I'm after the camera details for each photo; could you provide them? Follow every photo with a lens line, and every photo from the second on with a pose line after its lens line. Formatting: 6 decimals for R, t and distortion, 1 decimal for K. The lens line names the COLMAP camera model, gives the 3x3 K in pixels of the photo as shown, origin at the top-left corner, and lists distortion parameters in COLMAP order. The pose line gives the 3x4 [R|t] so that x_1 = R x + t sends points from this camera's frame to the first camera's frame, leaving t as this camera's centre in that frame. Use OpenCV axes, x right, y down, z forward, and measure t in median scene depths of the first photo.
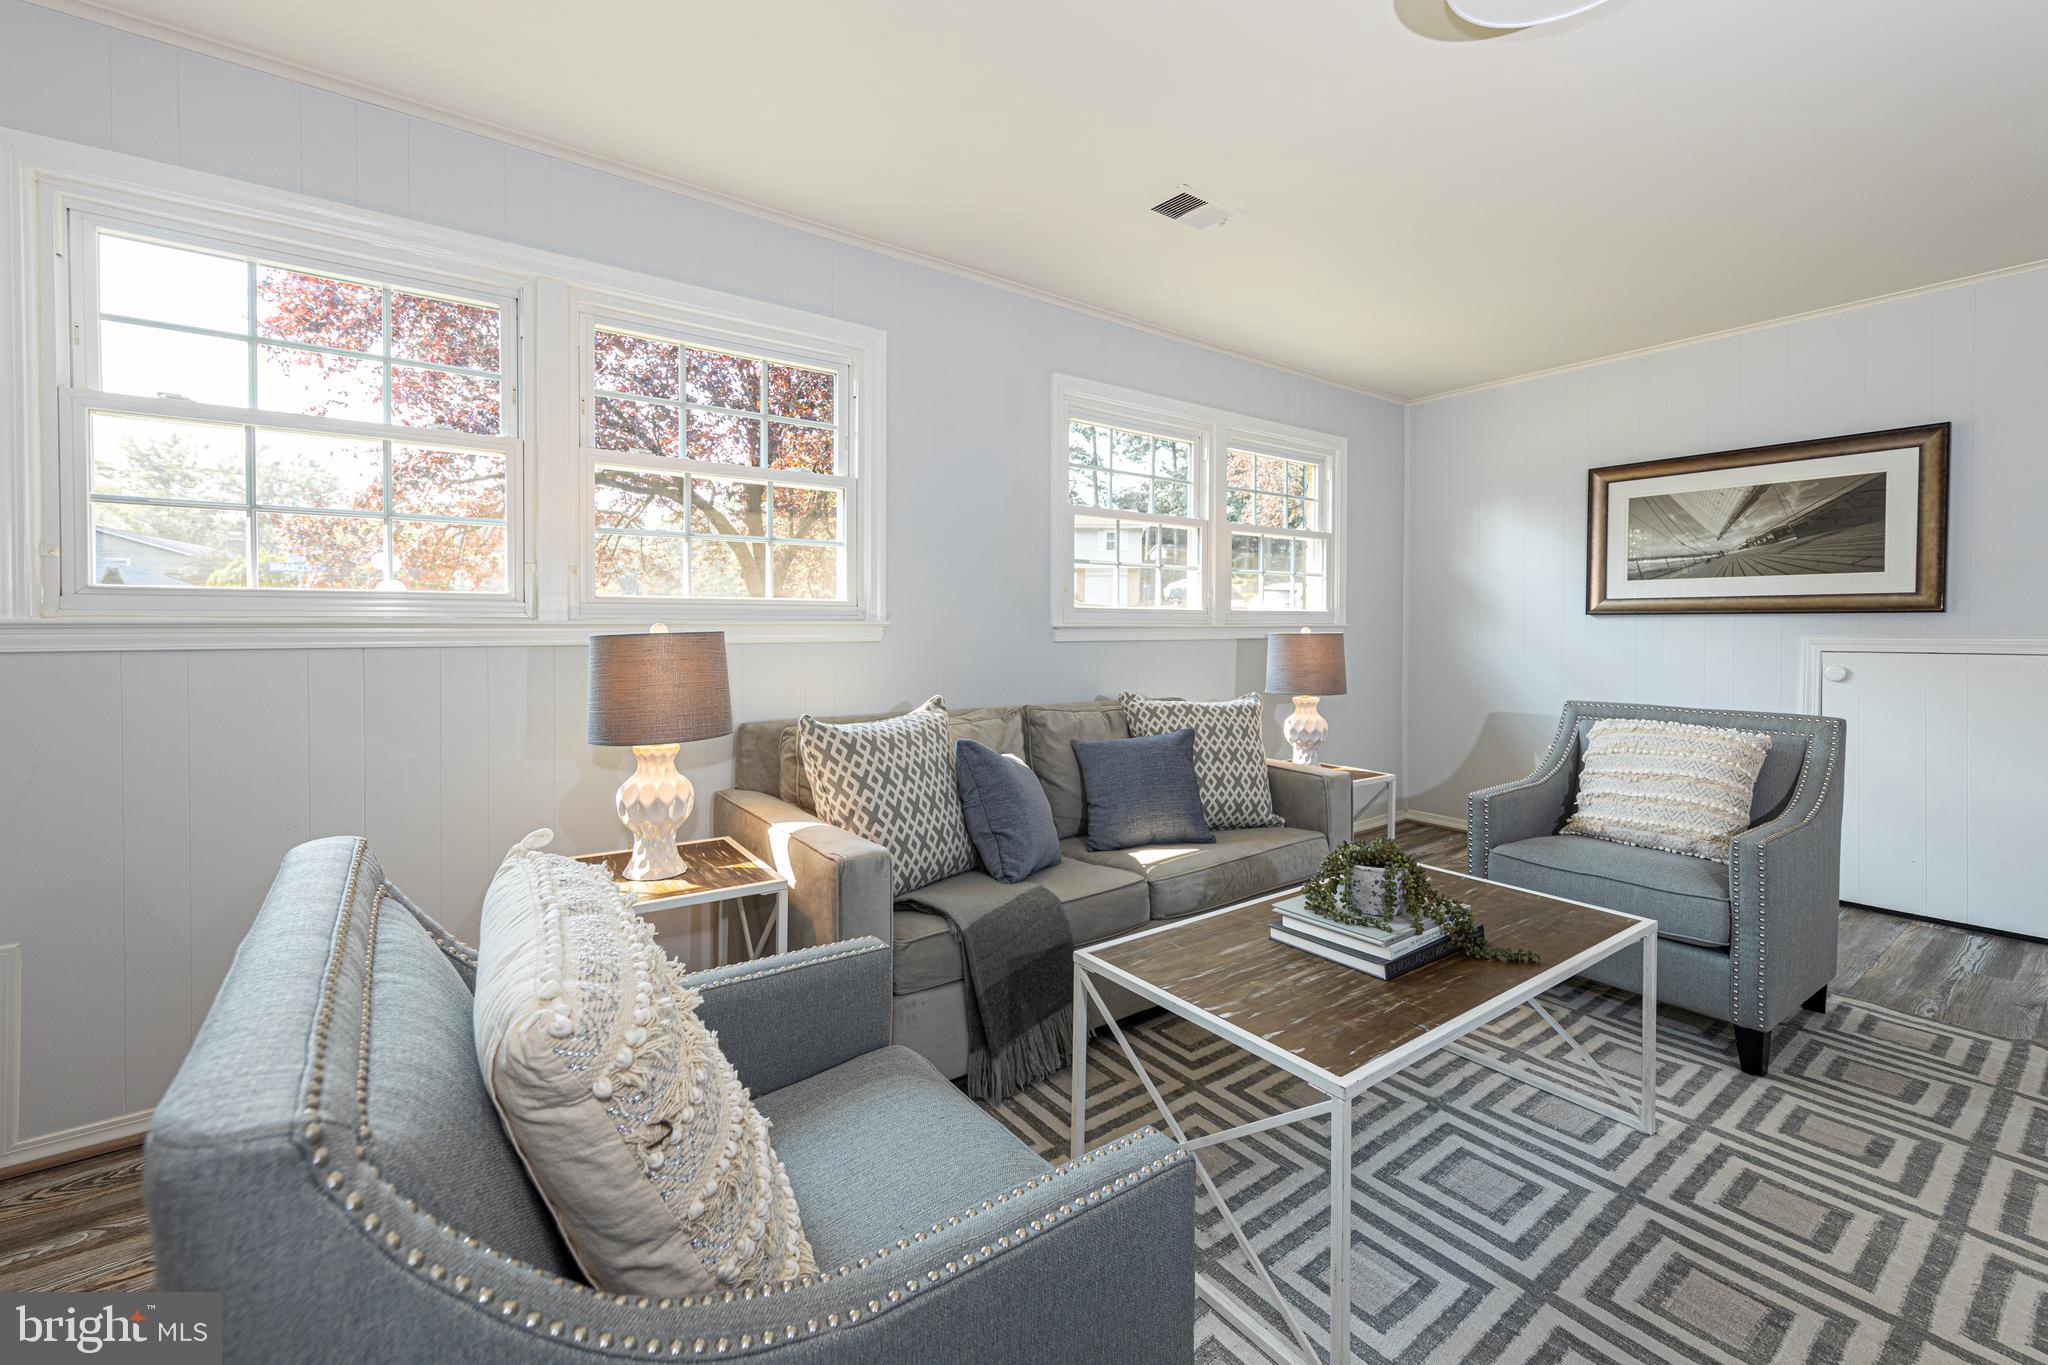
lens RADIAL K [[802.8, 0, 1078.2], [0, 802.8, 640.5], [0, 0, 1]] dist [0.000714, 0.000489]
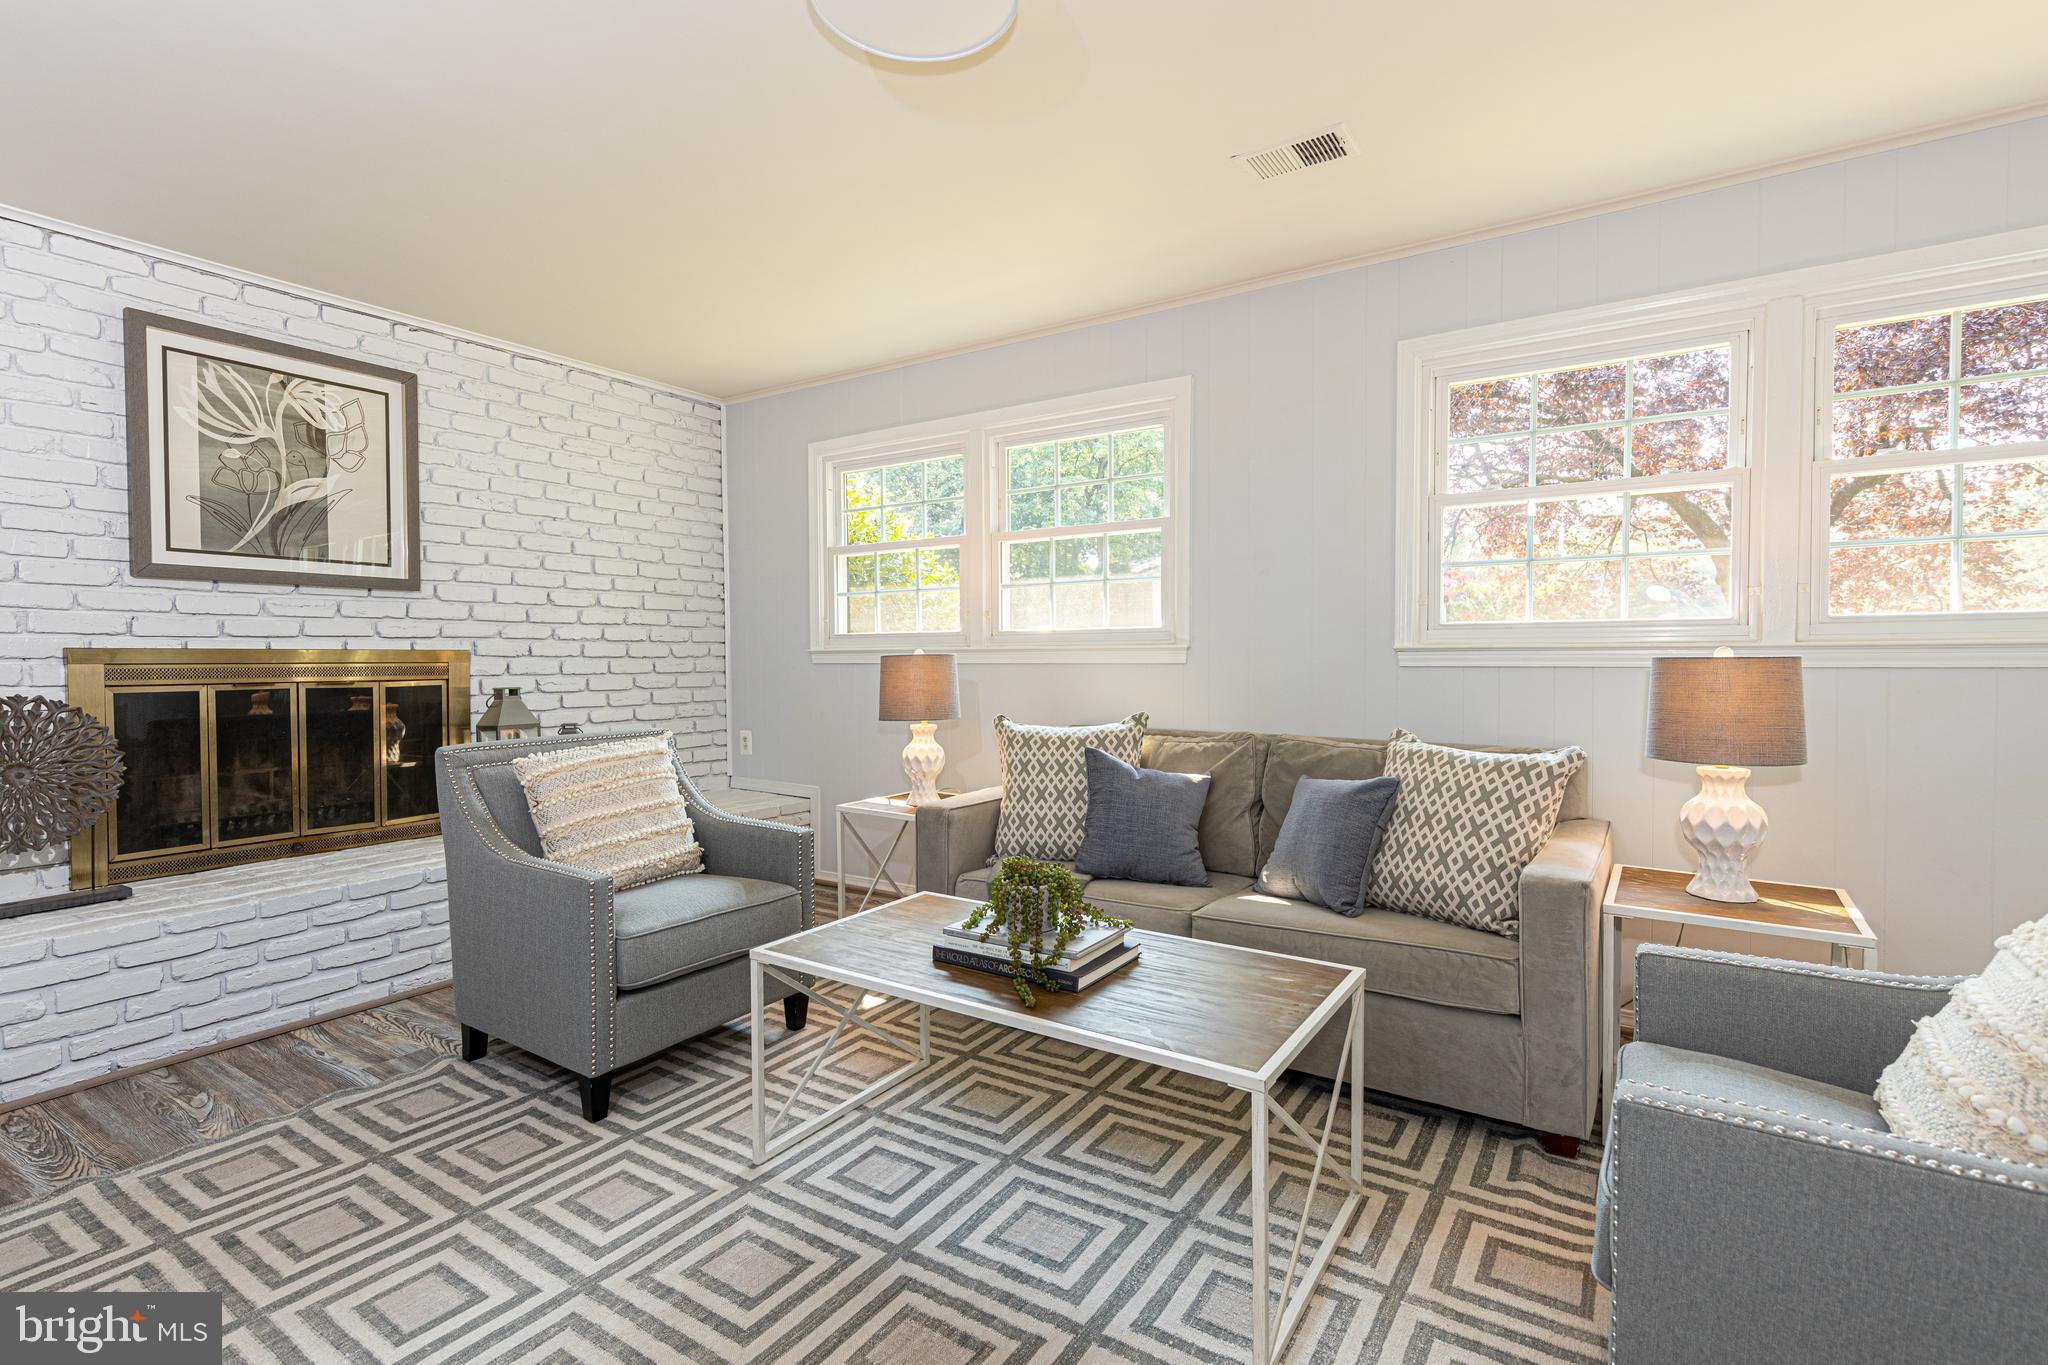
lens RADIAL K [[974.8, 0, 1035.9], [0, 974.8, 678.1], [0, 0, 1]] dist [0.005211, -0.002692]
pose [[0.353791, 0.019098, -0.935129, 1.483563], [-0.007737, 0.999817, 0.017492, -0.002349], [0.935292, 0.001047, 0.353874, 0.551958]]
